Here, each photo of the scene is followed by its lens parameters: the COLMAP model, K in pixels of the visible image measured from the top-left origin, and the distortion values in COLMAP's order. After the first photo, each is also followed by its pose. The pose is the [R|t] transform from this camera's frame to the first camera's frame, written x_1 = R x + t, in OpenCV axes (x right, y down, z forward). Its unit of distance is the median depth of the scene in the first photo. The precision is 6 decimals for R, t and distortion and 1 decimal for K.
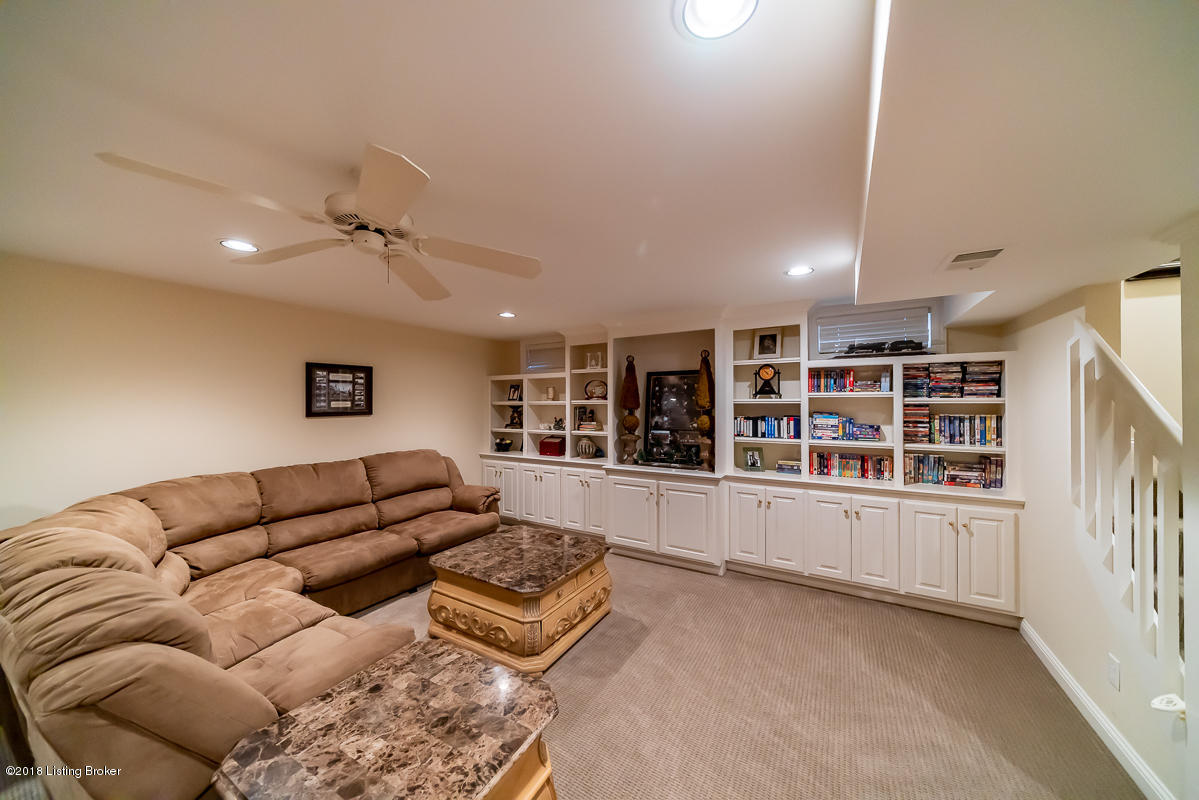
lens RADIAL K [[410.8, 0, 599.5], [0, 410.8, 400.0], [0, 0, 1]] dist [-0.000894, -0.000105]
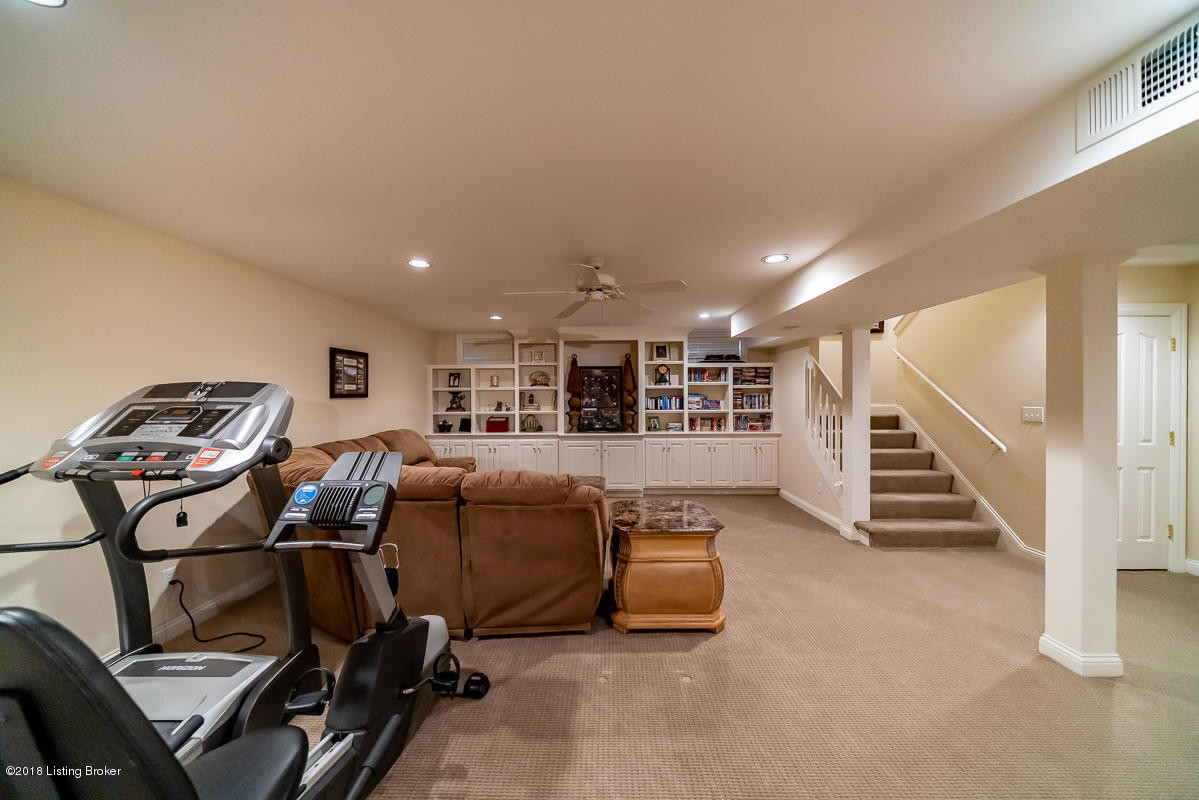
lens RADIAL K [[410.8, 0, 599.5], [0, 410.8, 400.0], [0, 0, 1]] dist [-0.000894, -0.000105]
pose [[0.866102, -0.007863, 0.499805, -0.650526], [0.000996, 0.999901, 0.014004, 0.032345], [-0.499866, -0.011632, 0.866025, -0.289053]]
